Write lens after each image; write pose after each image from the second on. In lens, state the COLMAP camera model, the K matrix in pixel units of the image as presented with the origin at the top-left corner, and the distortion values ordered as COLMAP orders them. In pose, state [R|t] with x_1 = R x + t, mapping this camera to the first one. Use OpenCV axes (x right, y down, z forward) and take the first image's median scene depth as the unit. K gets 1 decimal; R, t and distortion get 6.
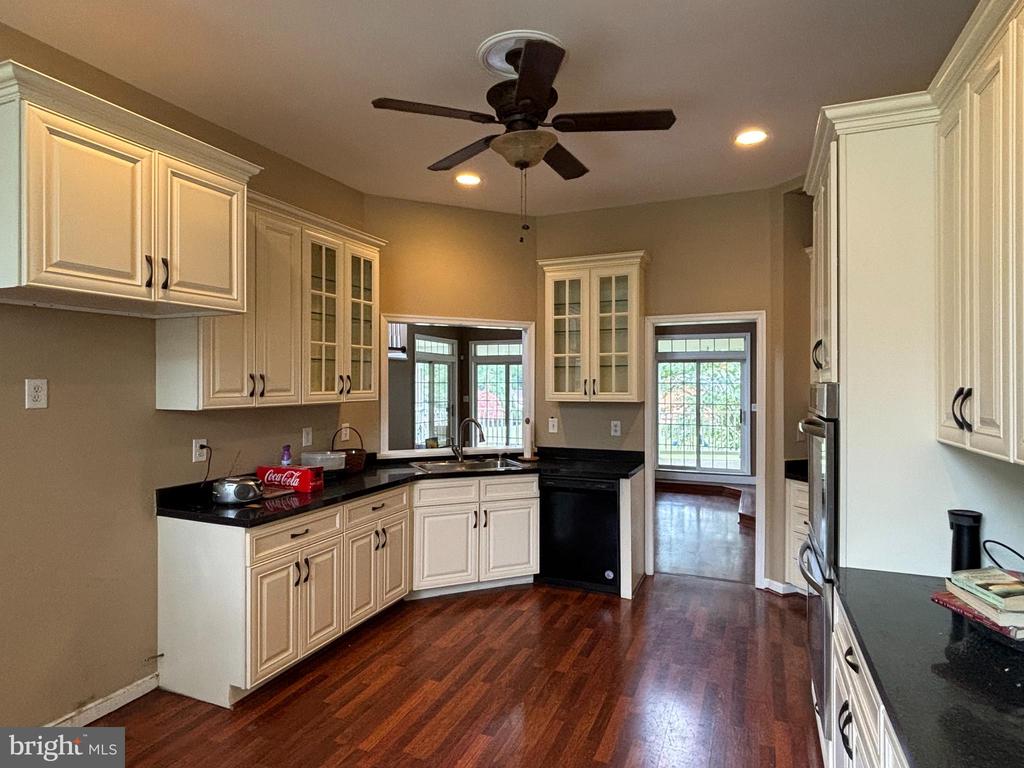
lens RADIAL K [[573.2, 0, 512.0], [0, 573.2, 384.0], [0, 0, 1]] dist [-0.004469, -0.001175]
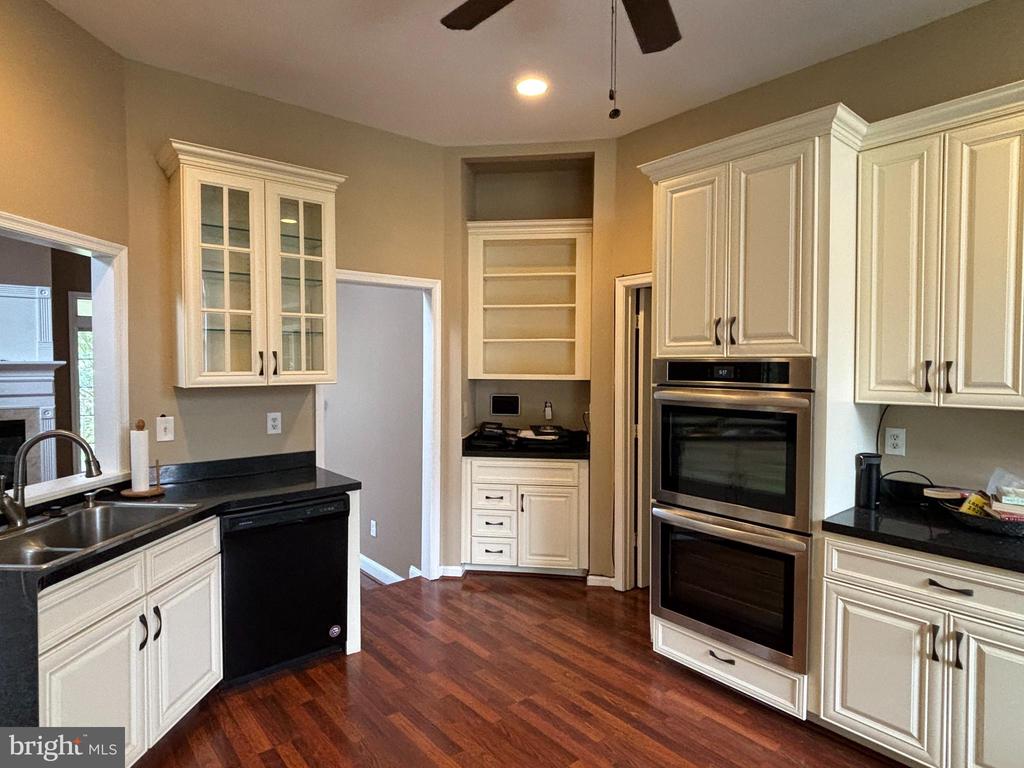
lens RADIAL K [[573.2, 0, 512.0], [0, 573.2, 384.0], [0, 0, 1]] dist [-0.004469, -0.001175]
pose [[0.463342, -0.034785, 0.885497, -0.313625], [-0.001649, 0.999194, 0.040115, 0.002077], [-0.886178, -0.020047, 0.462911, 0.450408]]
